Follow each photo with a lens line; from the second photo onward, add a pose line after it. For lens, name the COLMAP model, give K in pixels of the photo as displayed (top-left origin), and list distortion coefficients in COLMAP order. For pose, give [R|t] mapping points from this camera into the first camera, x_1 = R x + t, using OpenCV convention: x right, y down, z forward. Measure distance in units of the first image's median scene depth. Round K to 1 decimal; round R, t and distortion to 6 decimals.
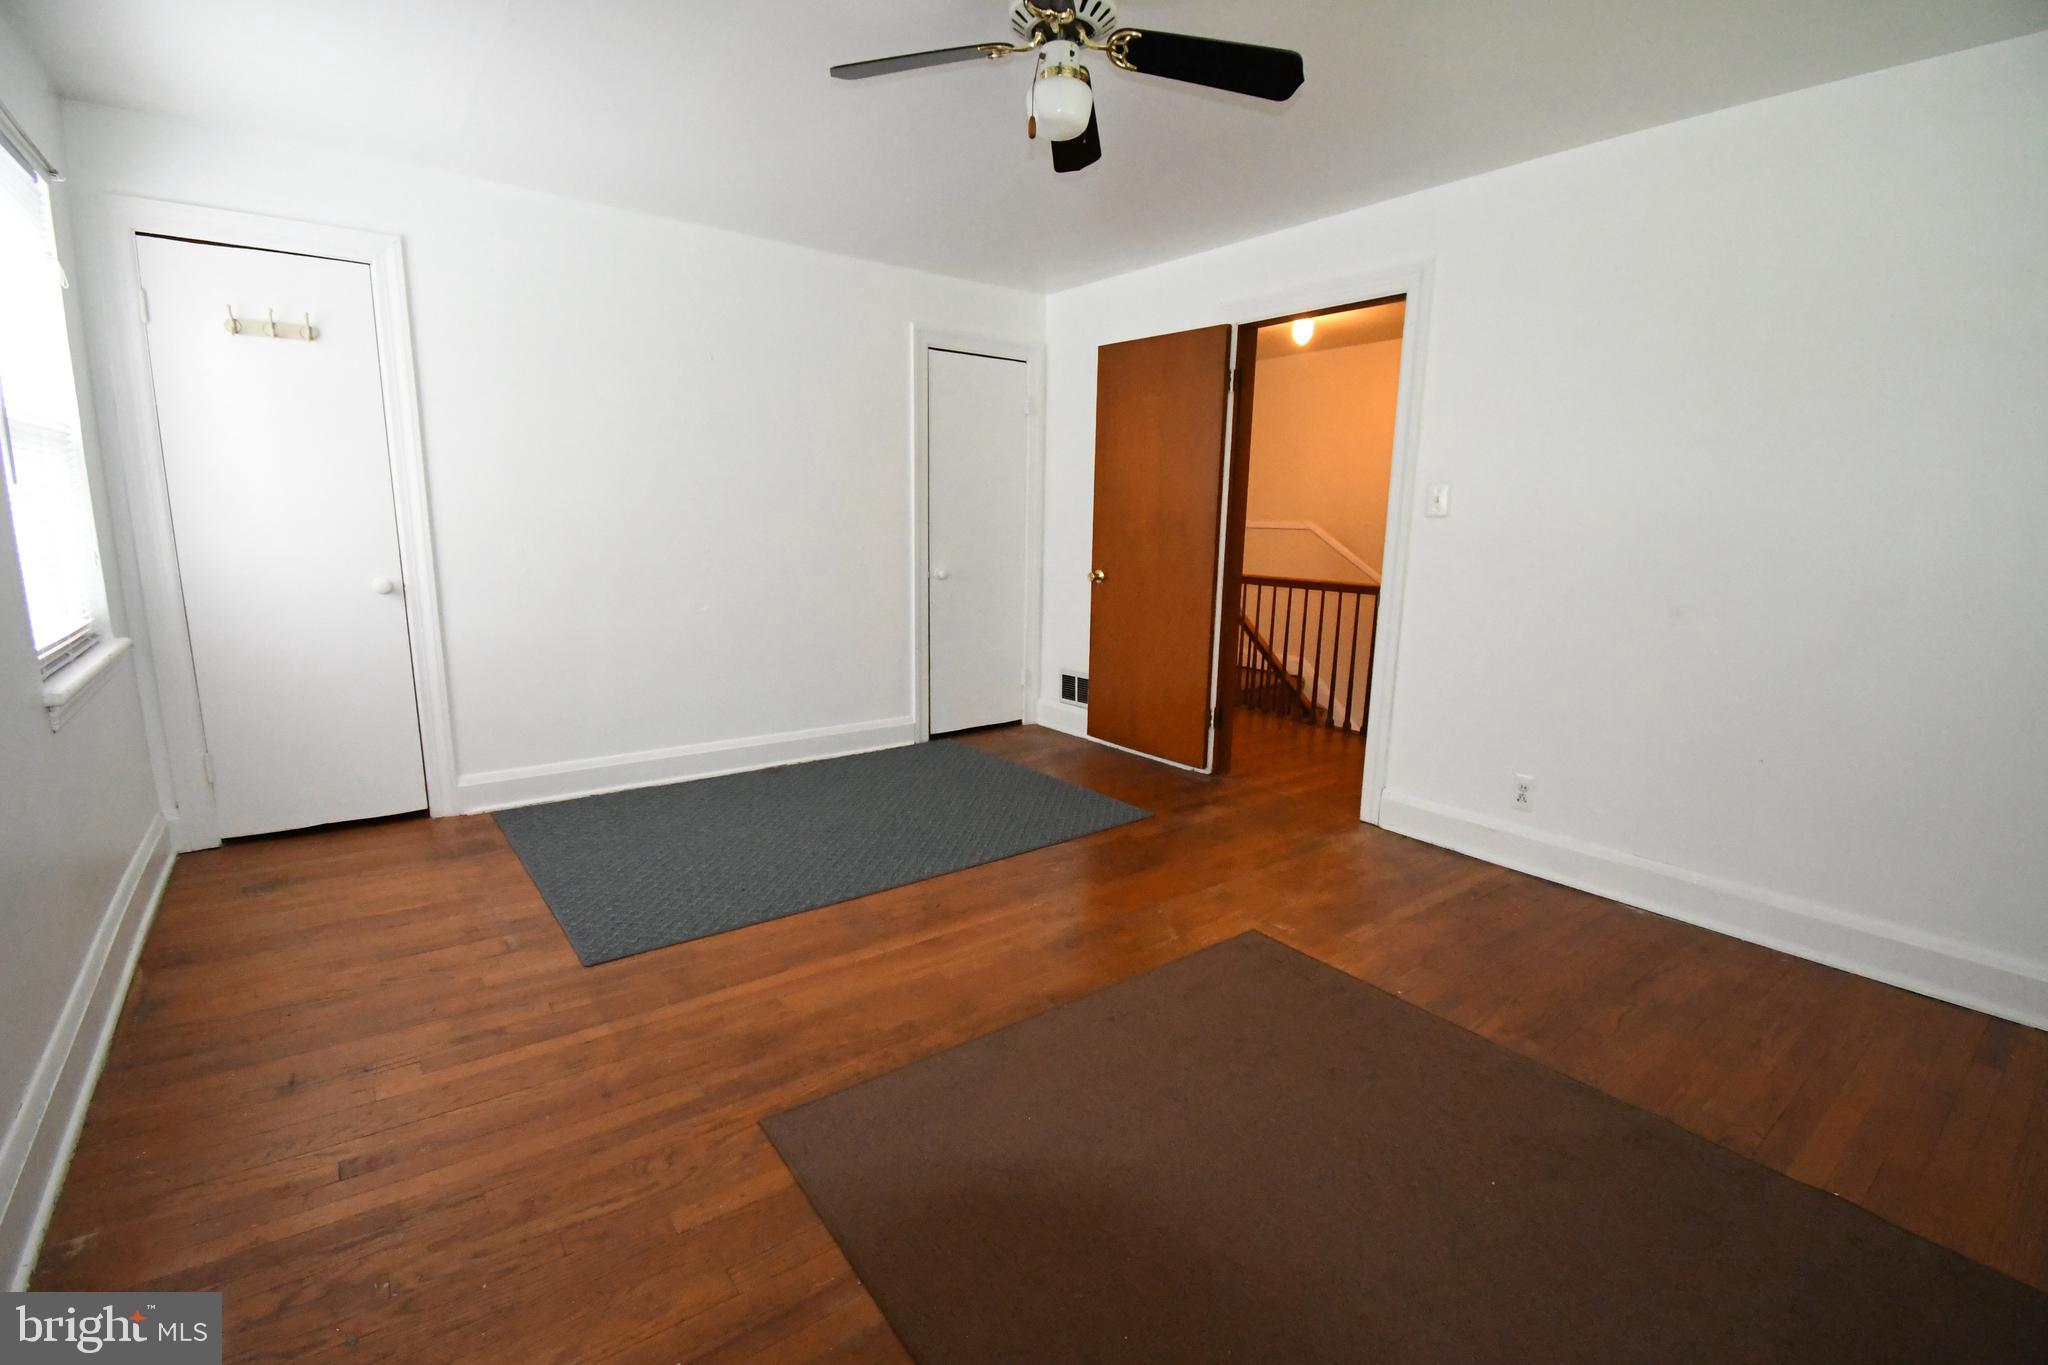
lens RADIAL K [[903.1, 0, 1025.7], [0, 903.1, 683.7], [0, 0, 1]] dist [0.029228, -0.032706]
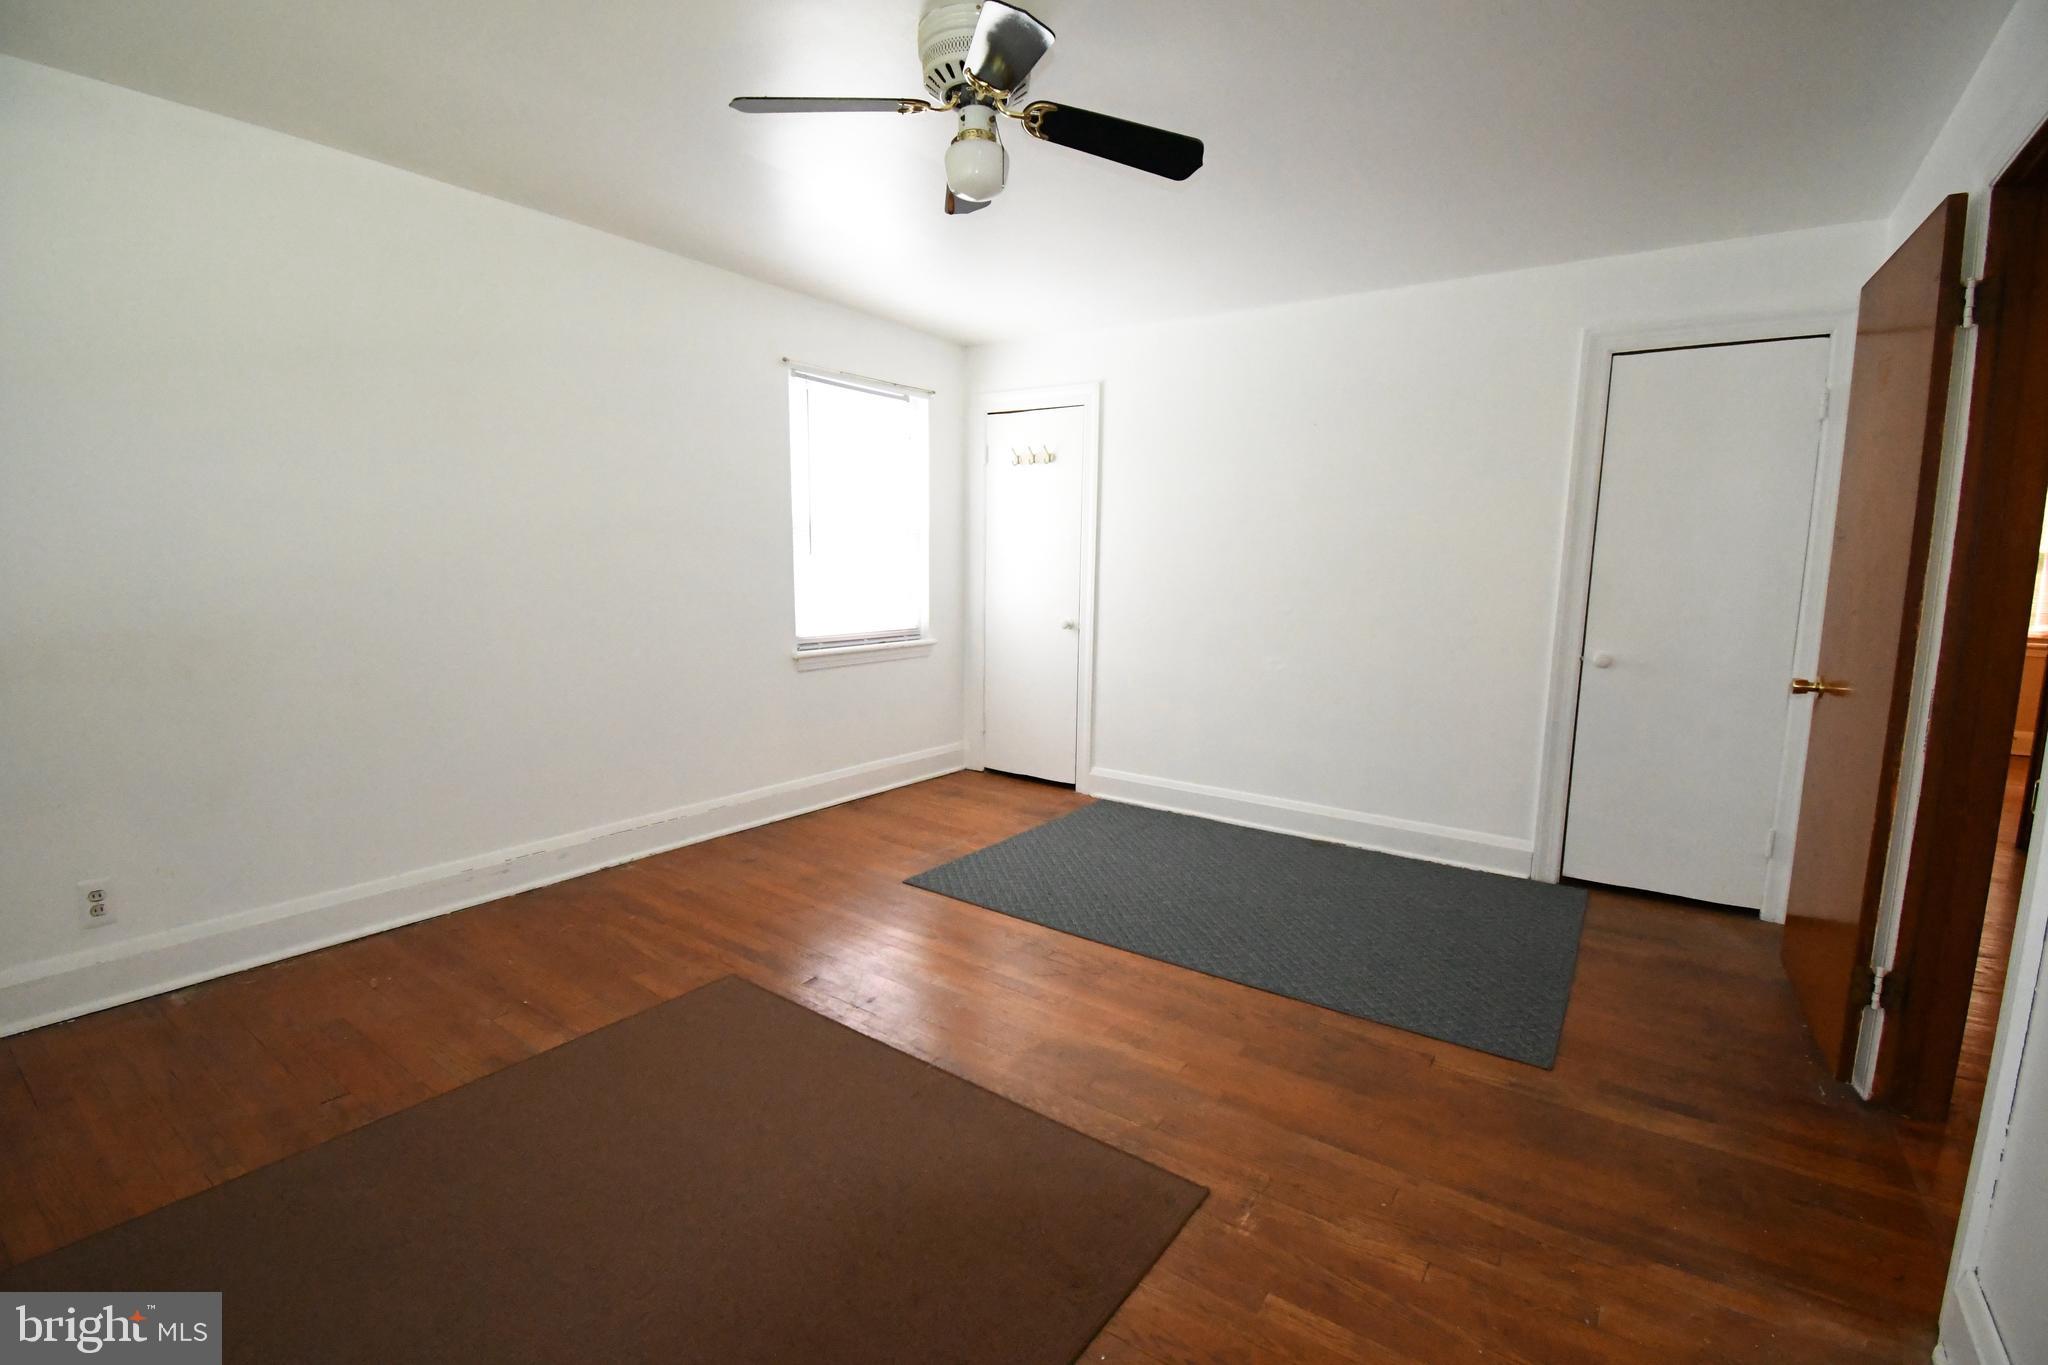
lens RADIAL K [[903.1, 0, 1025.7], [0, 903.1, 683.7], [0, 0, 1]] dist [0.029228, -0.032706]
pose [[0.296358, 0.113321, -0.948330, 0.663674], [-0.186193, 0.980740, 0.059008, -0.087262], [0.936752, 0.159086, 0.311750, 0.508594]]
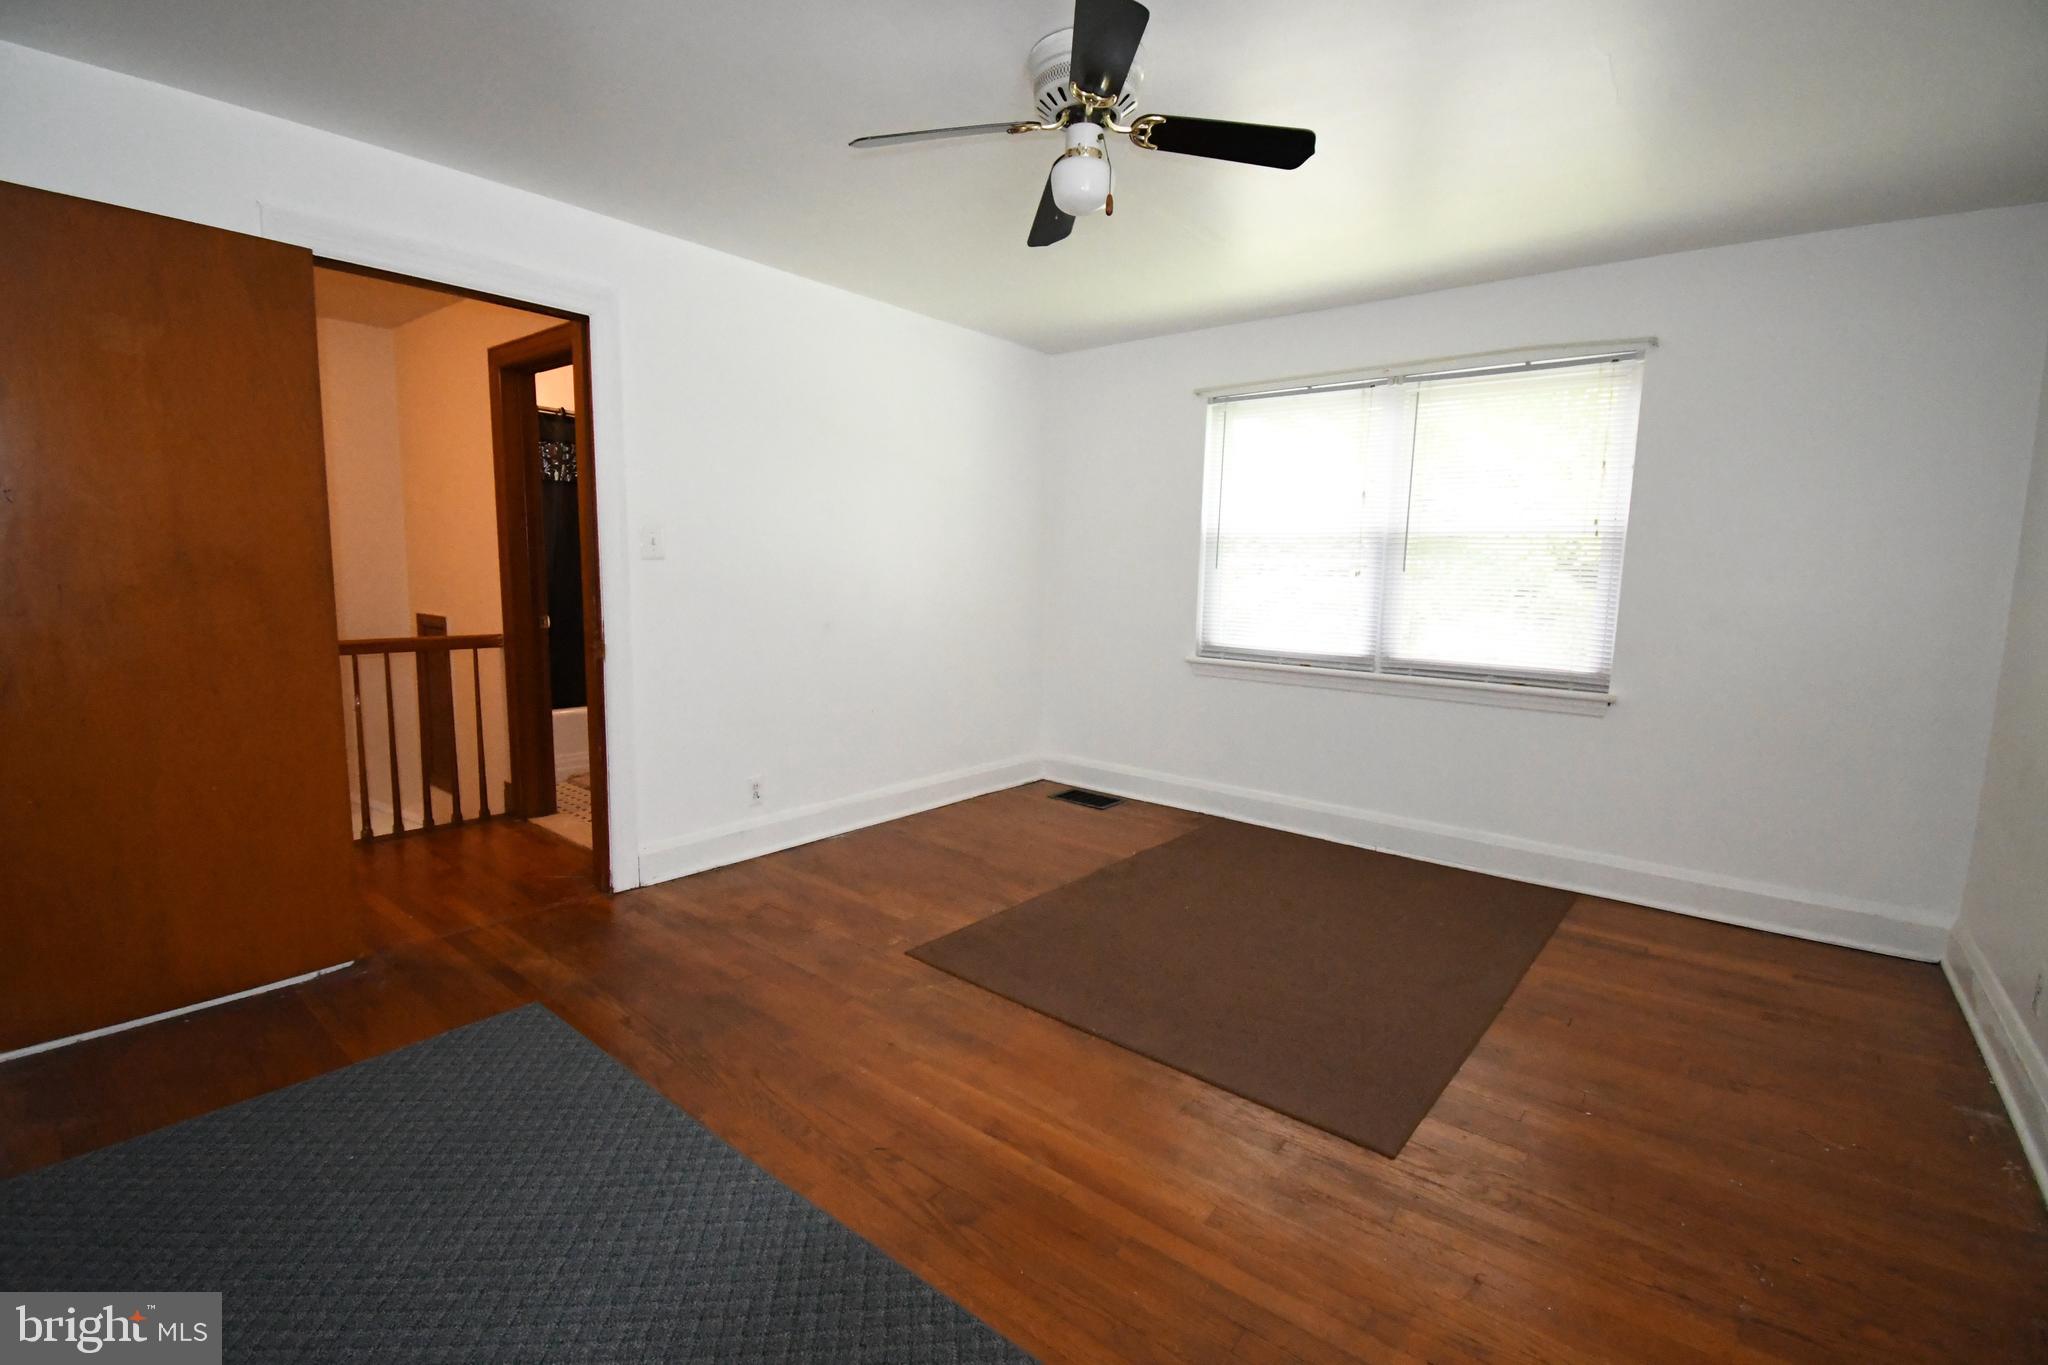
lens RADIAL K [[903.1, 0, 1025.7], [0, 903.1, 683.7], [0, 0, 1]] dist [0.029228, -0.032706]
pose [[-0.233678, -0.147225, 0.961103, -0.630959], [0.152300, 0.970726, 0.185729, -0.175759], [-0.960312, 0.189777, -0.204415, 0.850906]]
